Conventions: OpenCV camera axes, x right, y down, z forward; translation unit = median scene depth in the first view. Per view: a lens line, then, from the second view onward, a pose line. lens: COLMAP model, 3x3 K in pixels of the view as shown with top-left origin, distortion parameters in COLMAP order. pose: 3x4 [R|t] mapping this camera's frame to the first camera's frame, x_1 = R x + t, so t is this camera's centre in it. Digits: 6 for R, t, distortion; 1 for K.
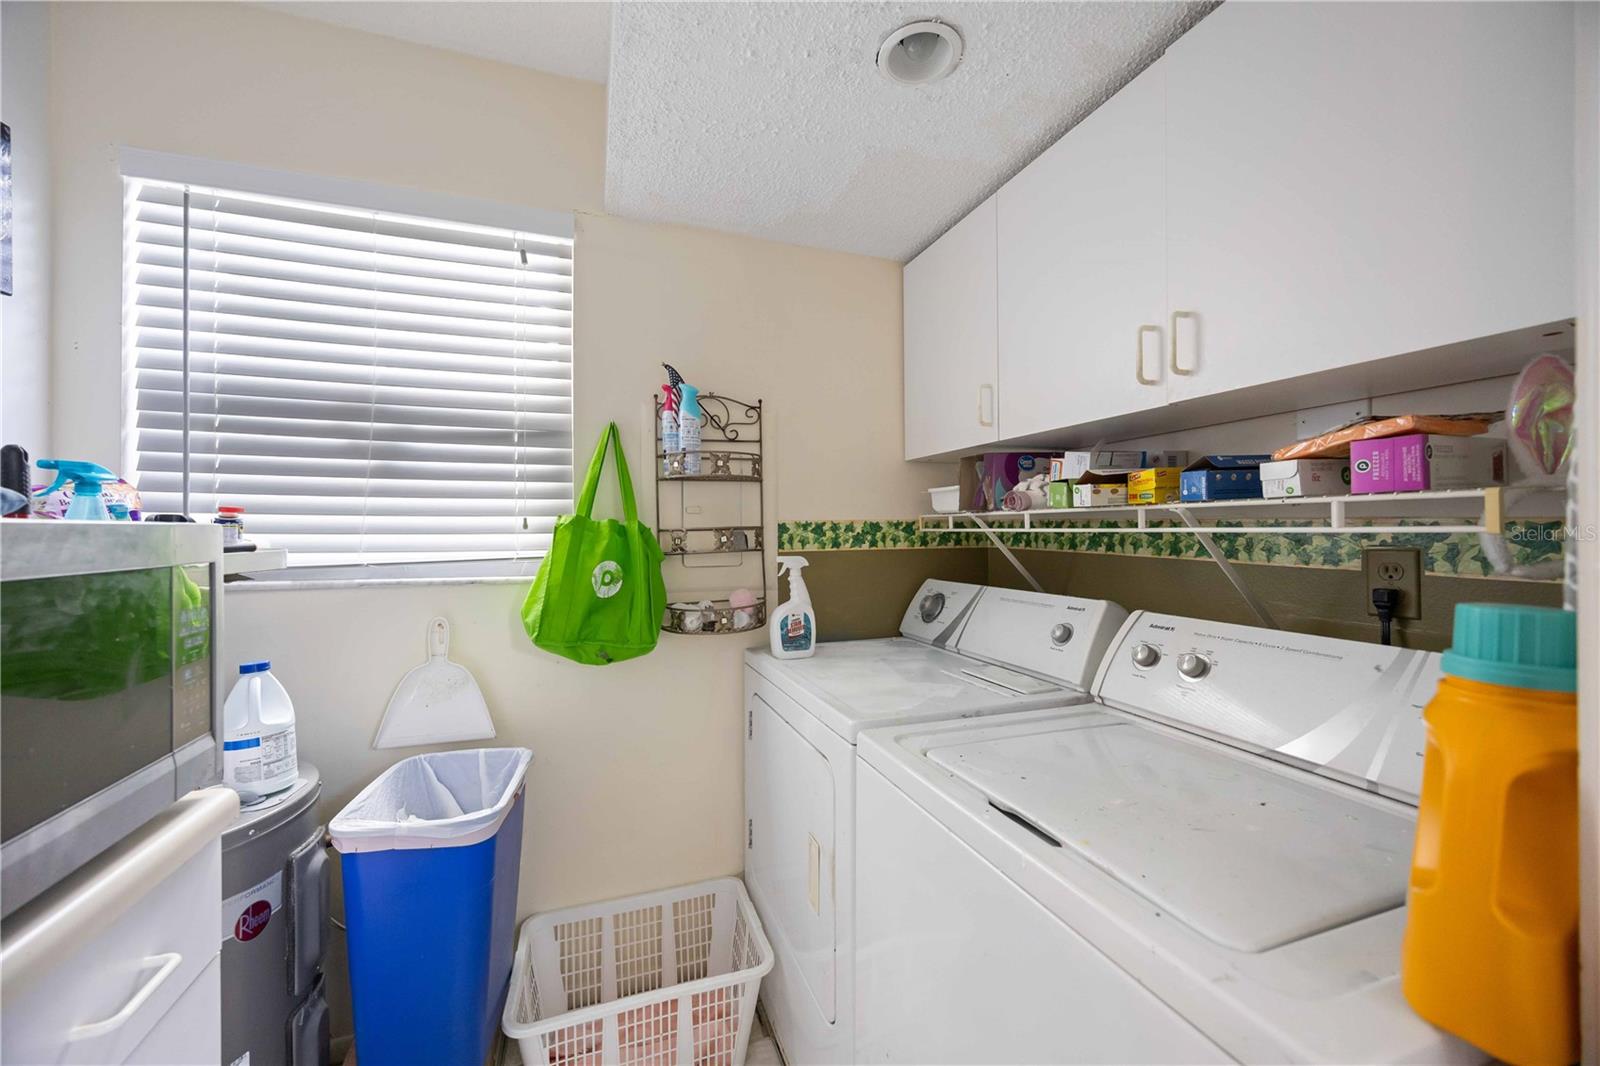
lens RADIAL K [[616.0, 0, 792.2], [0, 616.0, 531.3], [0, 0, 1]] dist [-0.001240, 0.000534]
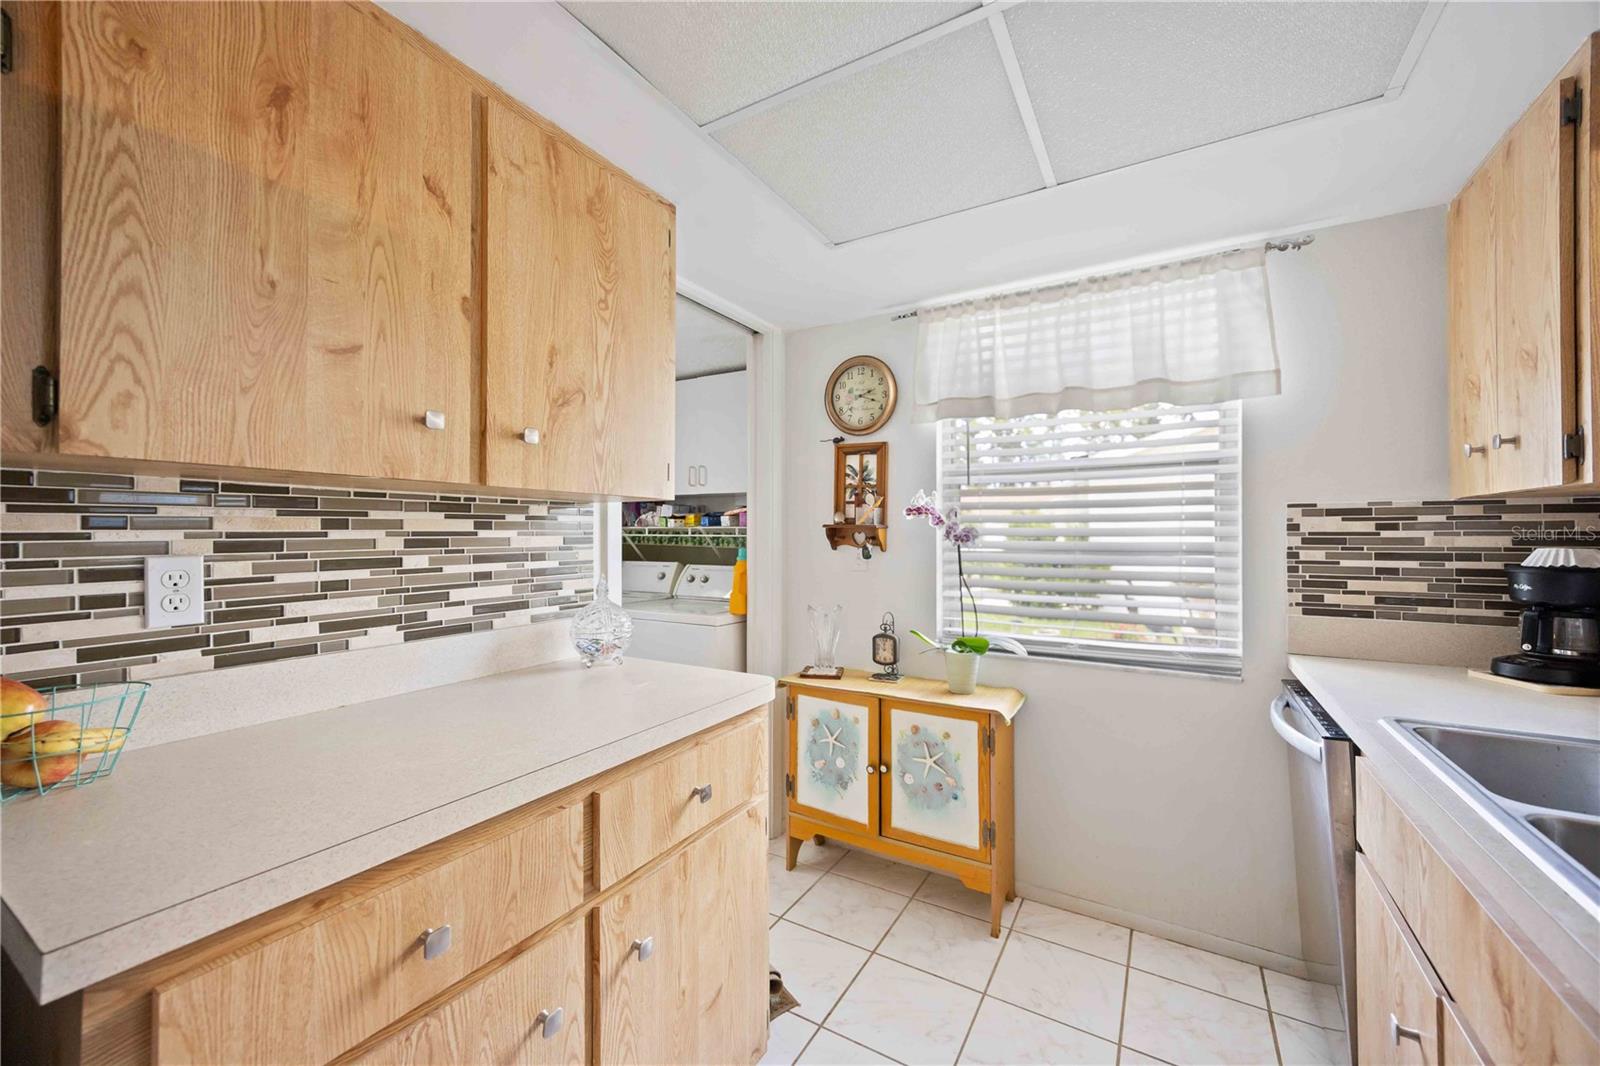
lens RADIAL K [[616.0, 0, 802.1], [0, 616.0, 532.1], [0, 0, 1]] dist [-0.001240, 0.000534]
pose [[0.758717, 0.007873, 0.651372, -0.848814], [-0.004321, 0.999966, -0.007053, -0.000086], [-0.651406, 0.002537, 0.758726, -1.425708]]
